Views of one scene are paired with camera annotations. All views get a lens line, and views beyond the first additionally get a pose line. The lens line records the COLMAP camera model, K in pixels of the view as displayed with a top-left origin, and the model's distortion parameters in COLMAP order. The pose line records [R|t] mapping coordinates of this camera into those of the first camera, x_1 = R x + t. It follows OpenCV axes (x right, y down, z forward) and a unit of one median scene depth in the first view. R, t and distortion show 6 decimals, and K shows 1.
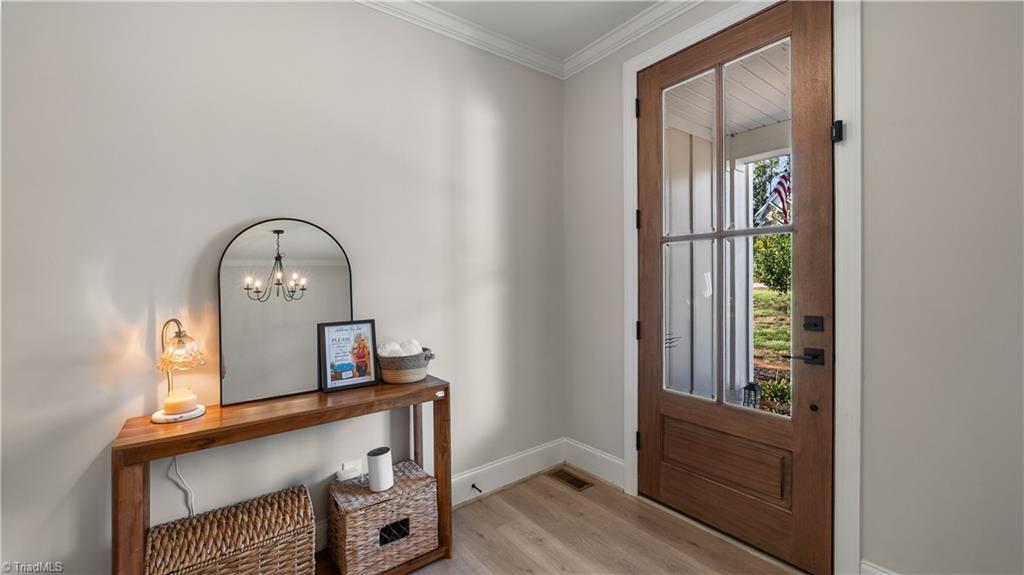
lens RADIAL K [[403.6, 0, 512.0], [0, 403.6, 277.8], [0, 0, 1]] dist [-0.006711, 0.001992]
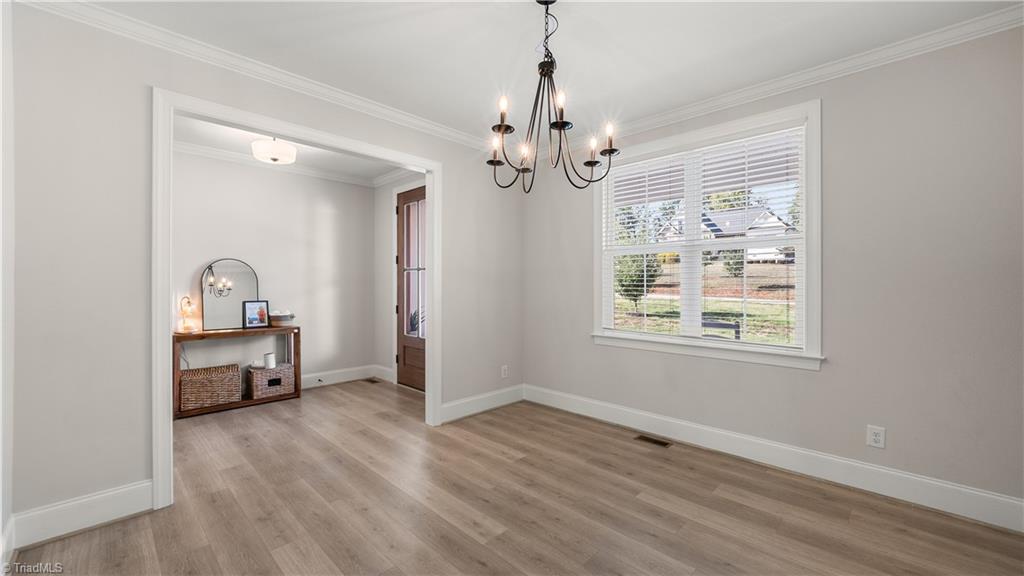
lens RADIAL K [[403.6, 0, 509.2], [0, 403.6, 295.8], [0, 0, 1]] dist [-0.006711, 0.001992]
pose [[0.989334, 0.018900, 0.144435, 0.750715], [-0.022603, 0.999455, 0.024040, -0.016127], [-0.143902, -0.027048, 0.989222, -1.618540]]
